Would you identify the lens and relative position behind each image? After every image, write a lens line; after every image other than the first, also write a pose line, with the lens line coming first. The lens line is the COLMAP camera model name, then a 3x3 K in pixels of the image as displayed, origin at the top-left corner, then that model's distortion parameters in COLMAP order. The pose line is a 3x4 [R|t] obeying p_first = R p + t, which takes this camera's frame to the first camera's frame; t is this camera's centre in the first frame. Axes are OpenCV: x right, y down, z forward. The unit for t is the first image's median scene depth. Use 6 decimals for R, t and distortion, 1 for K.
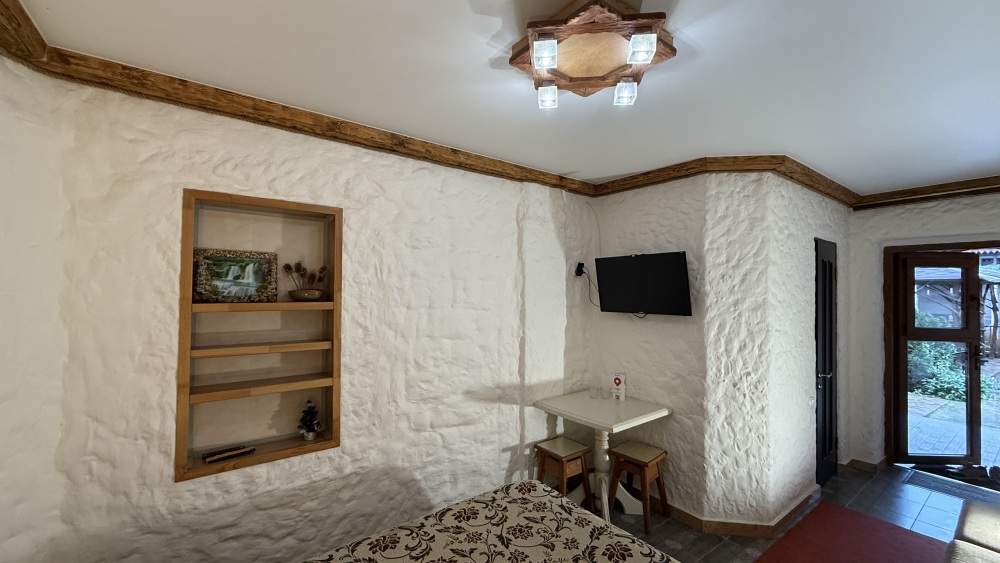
lens RADIAL K [[395.5, 0, 498.8], [0, 395.5, 279.1], [0, 0, 1]] dist [-0.000918, 0.000328]
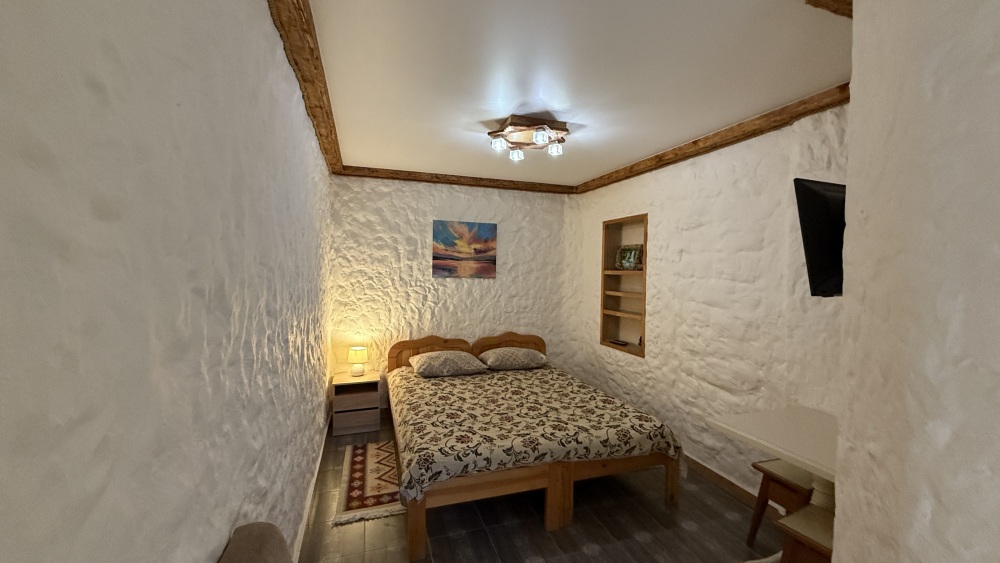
lens RADIAL K [[395.5, 0, 497.4], [0, 395.5, 282.2], [0, 0, 1]] dist [-0.000918, 0.000328]
pose [[-0.305720, 0.016460, -0.951979, 1.496583], [0.005693, 0.999864, 0.015460, 0.083771], [0.952105, -0.000693, -0.305772, 1.018937]]
